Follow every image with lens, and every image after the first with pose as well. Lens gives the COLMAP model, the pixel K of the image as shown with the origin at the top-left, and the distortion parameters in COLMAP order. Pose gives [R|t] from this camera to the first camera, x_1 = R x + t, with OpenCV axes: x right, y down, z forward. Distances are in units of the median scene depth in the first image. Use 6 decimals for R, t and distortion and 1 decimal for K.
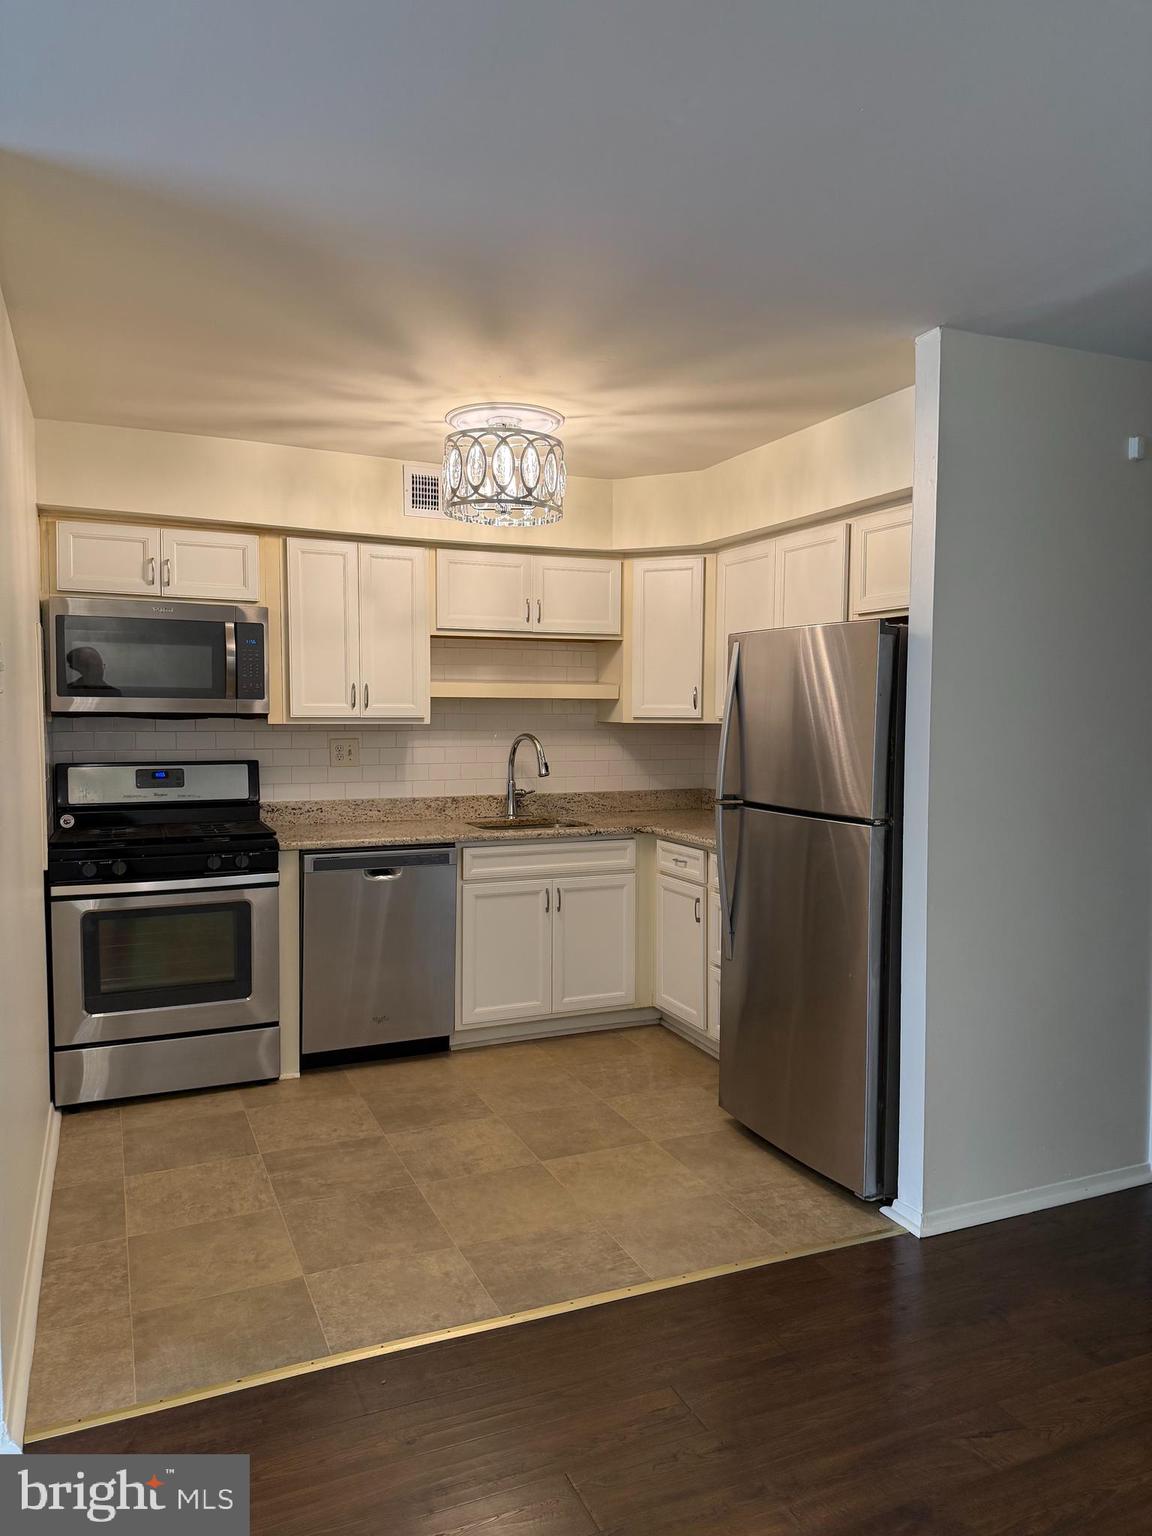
lens RADIAL K [[1077.7, 0, 567.7], [0, 1077.7, 776.1], [0, 0, 1]] dist [0.056119, -0.061471]
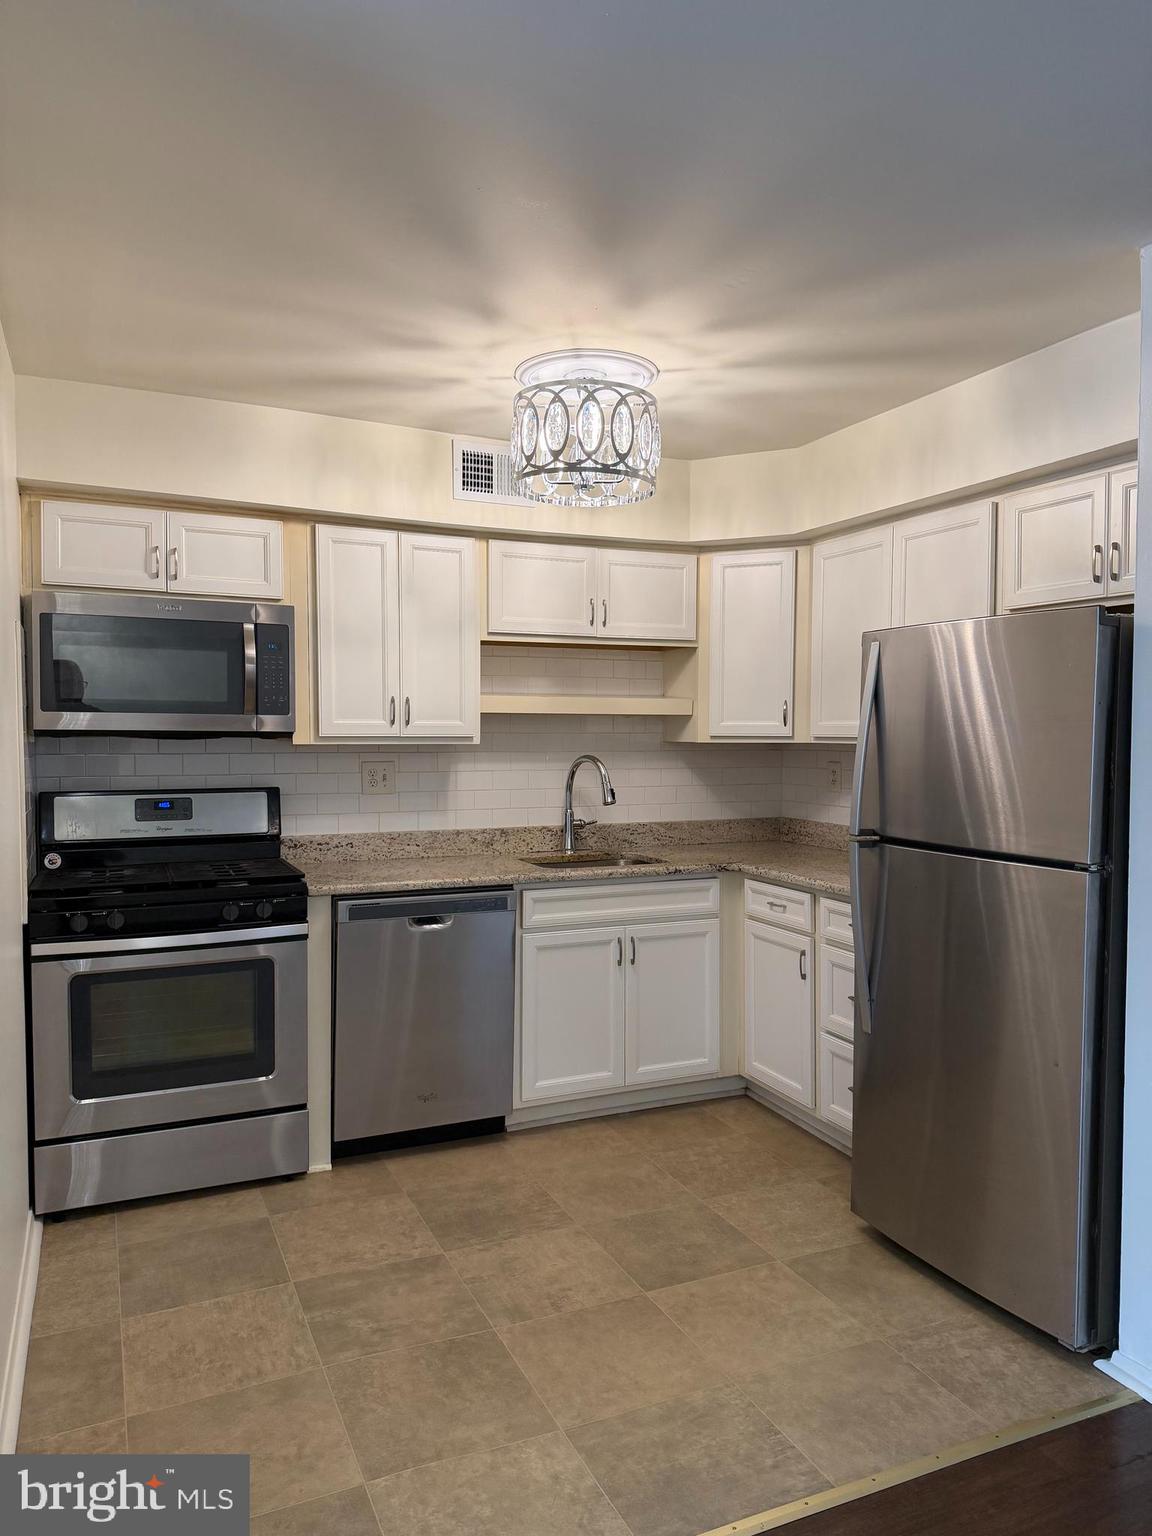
lens RADIAL K [[1077.7, 0, 569.2], [0, 1077.7, 780.6], [0, 0, 1]] dist [0.056119, -0.061471]
pose [[0.999955, -0.002322, 0.009188, -0.076043], [0.002485, 0.999838, -0.017826, -0.004857], [-0.009145, 0.017848, 0.999799, 0.171232]]
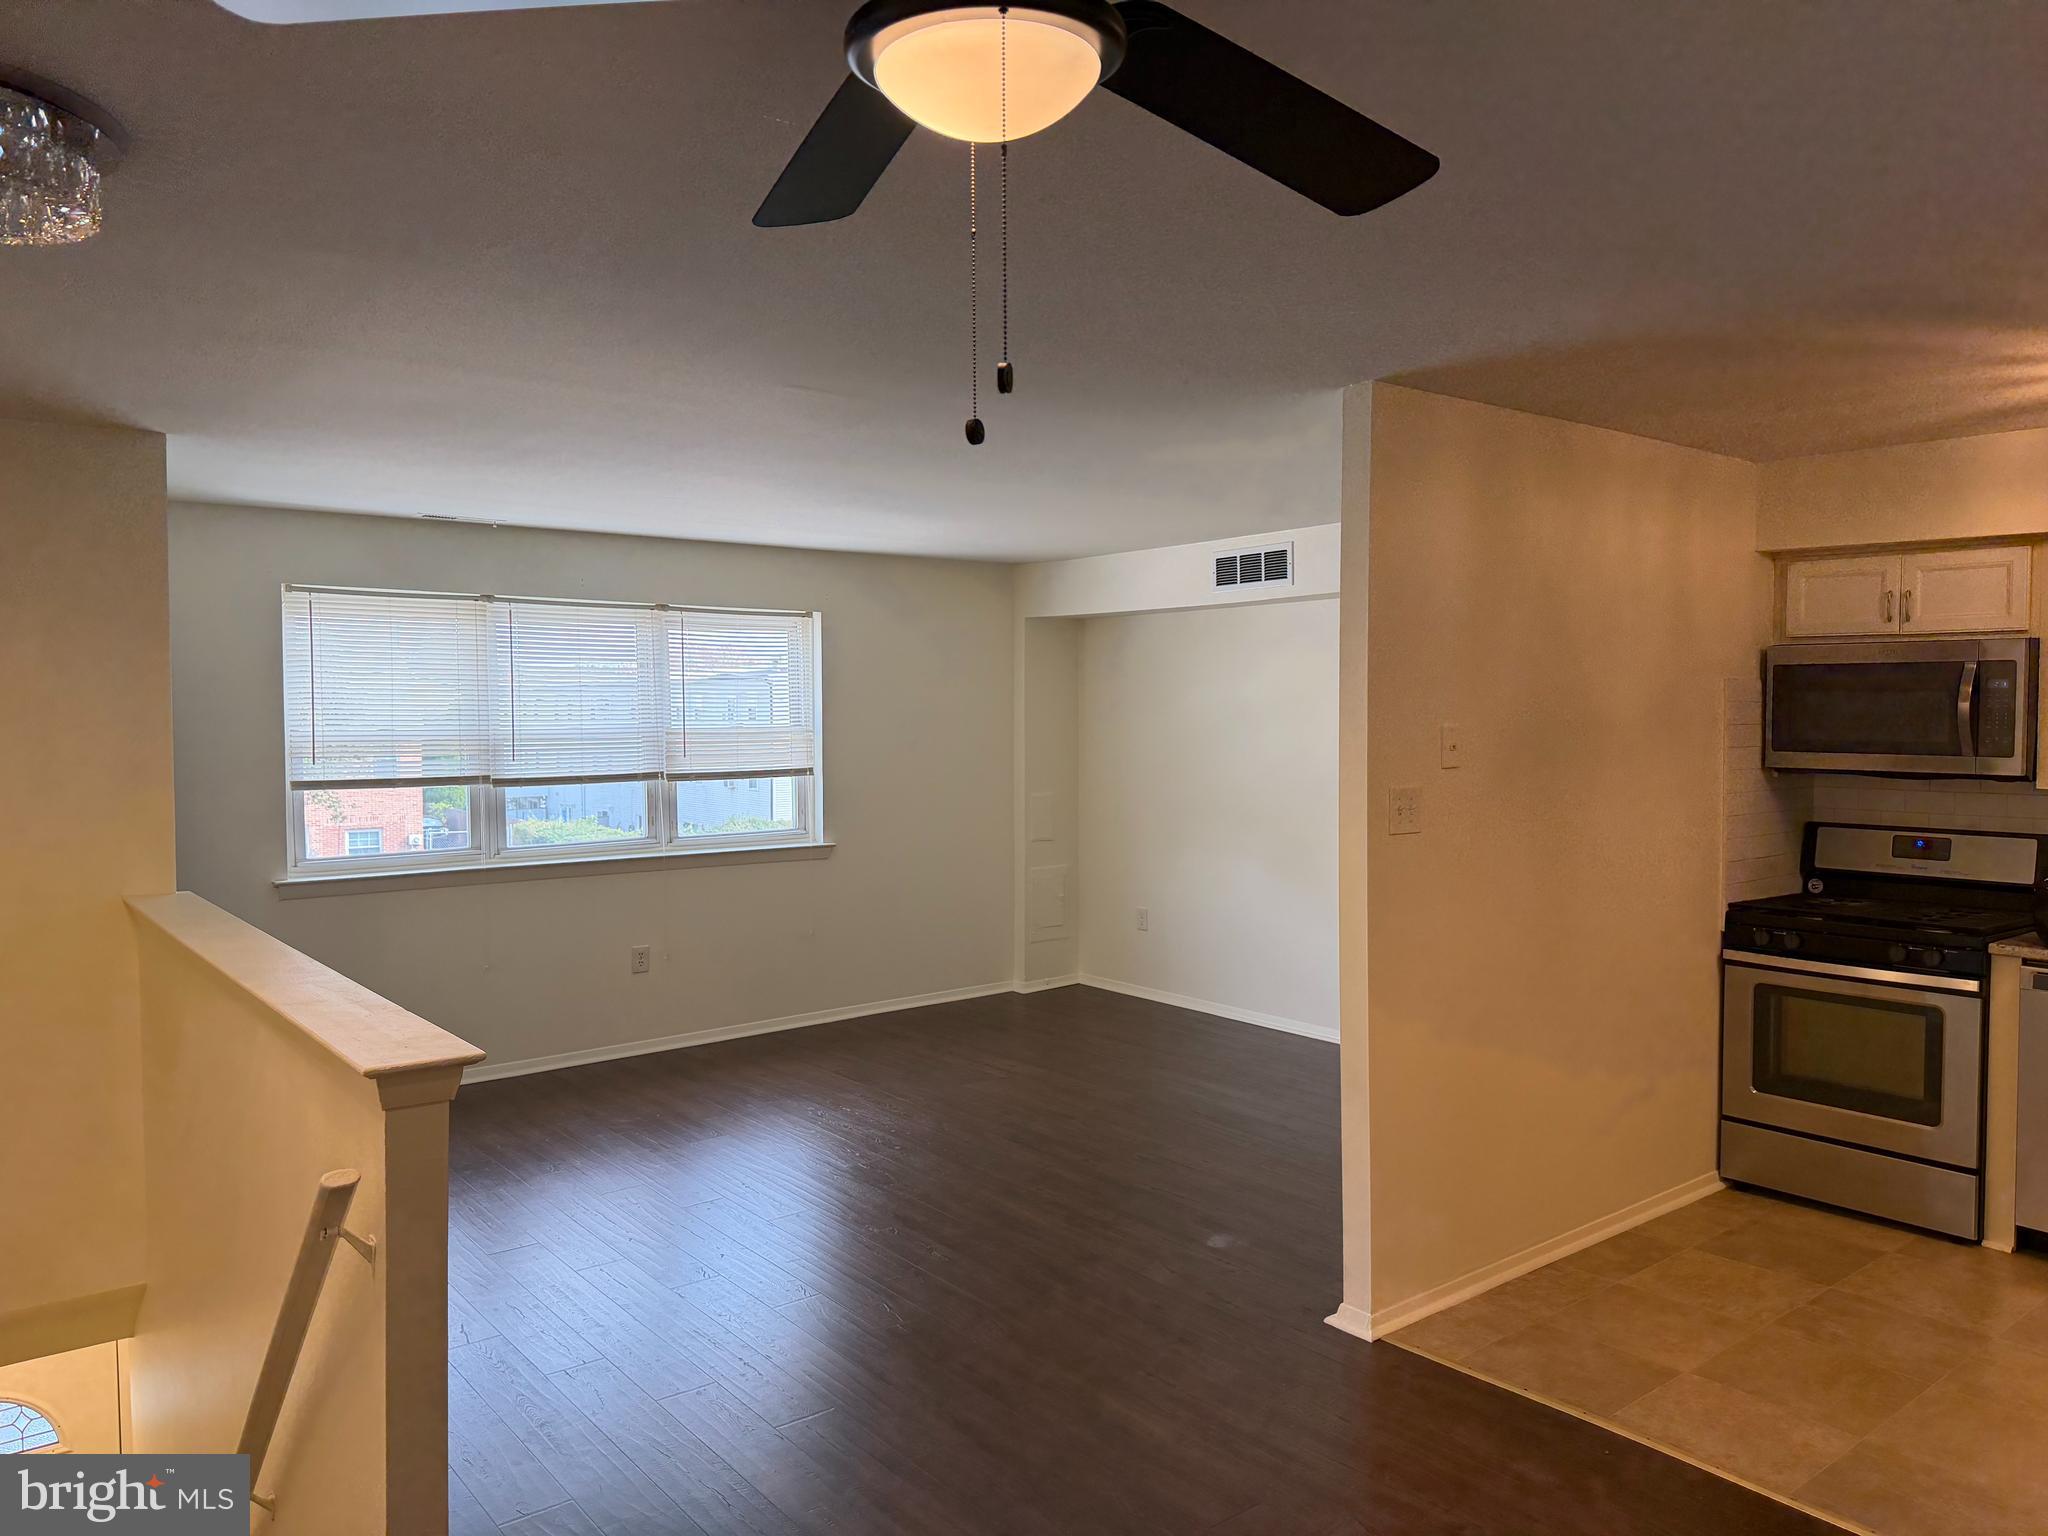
lens RADIAL K [[1437.0, 0, 1037.0], [0, 1437.0, 777.5], [0, 0, 1]] dist [0.056119, -0.061471]
pose [[0.267946, 0.041390, -0.962544, 0.573605], [-0.054118, 0.998146, 0.027856, -0.051623], [0.961913, 0.044627, 0.269689, 0.050341]]
